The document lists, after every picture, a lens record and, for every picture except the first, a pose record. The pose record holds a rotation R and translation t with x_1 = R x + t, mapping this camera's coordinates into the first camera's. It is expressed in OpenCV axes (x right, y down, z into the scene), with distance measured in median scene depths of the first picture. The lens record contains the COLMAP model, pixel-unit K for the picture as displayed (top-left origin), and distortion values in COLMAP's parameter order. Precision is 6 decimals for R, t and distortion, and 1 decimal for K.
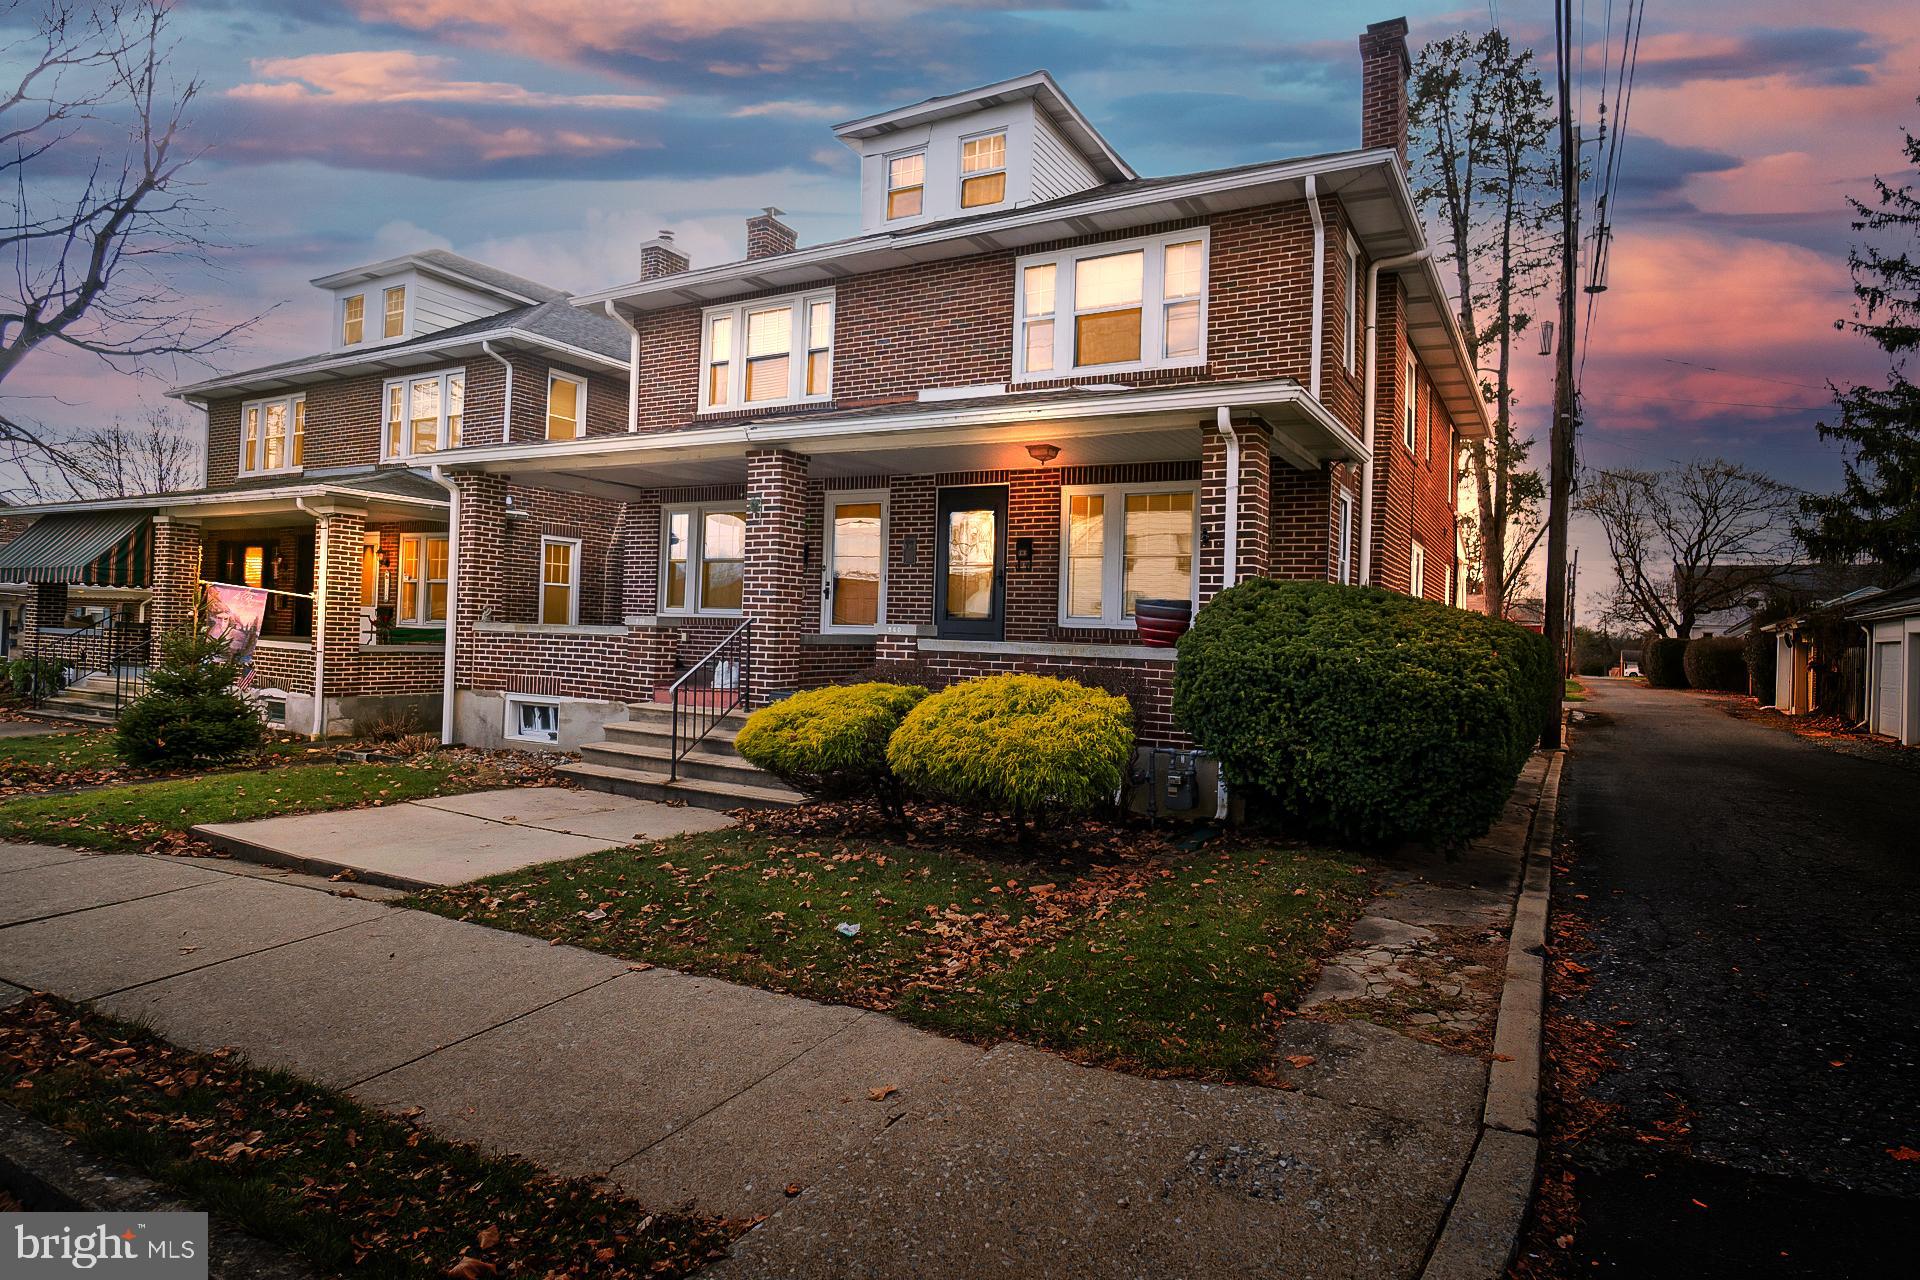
lens RADIAL K [[1066.0, 0, 960.0], [0, 1066.0, 640.0], [0, 0, 1]] dist [-0.013689, -0.000358]
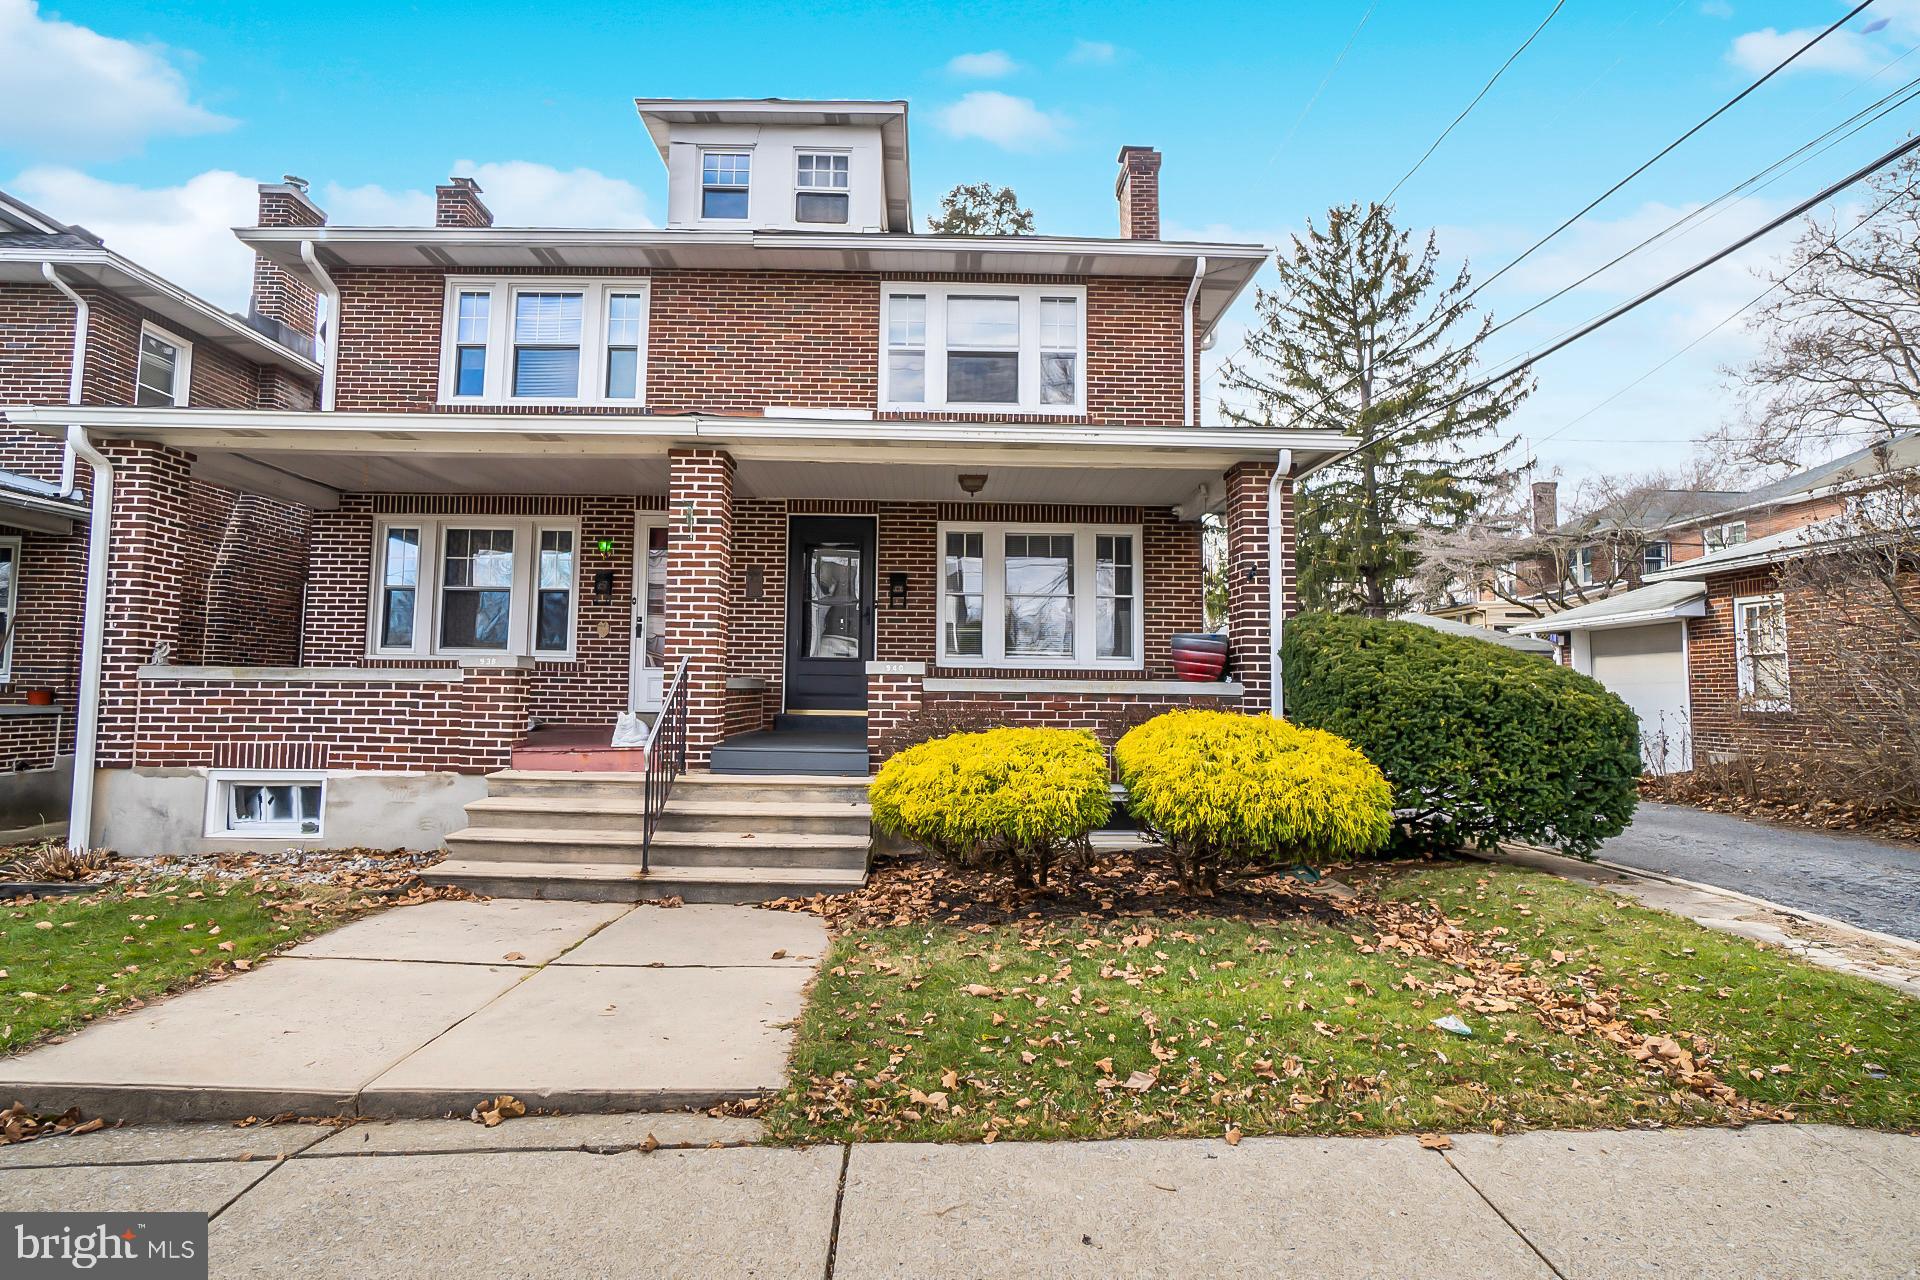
lens RADIAL K [[973.0, 0, 960.0], [0, 973.0, 640.0], [0, 0, 1]] dist [-0.037571, 0.018336]
pose [[0.860275, 0.006701, 0.509787, -0.341798], [0.017968, 0.998894, -0.043452, 0.002265], [-0.509514, 0.046540, 0.859203, 0.237252]]
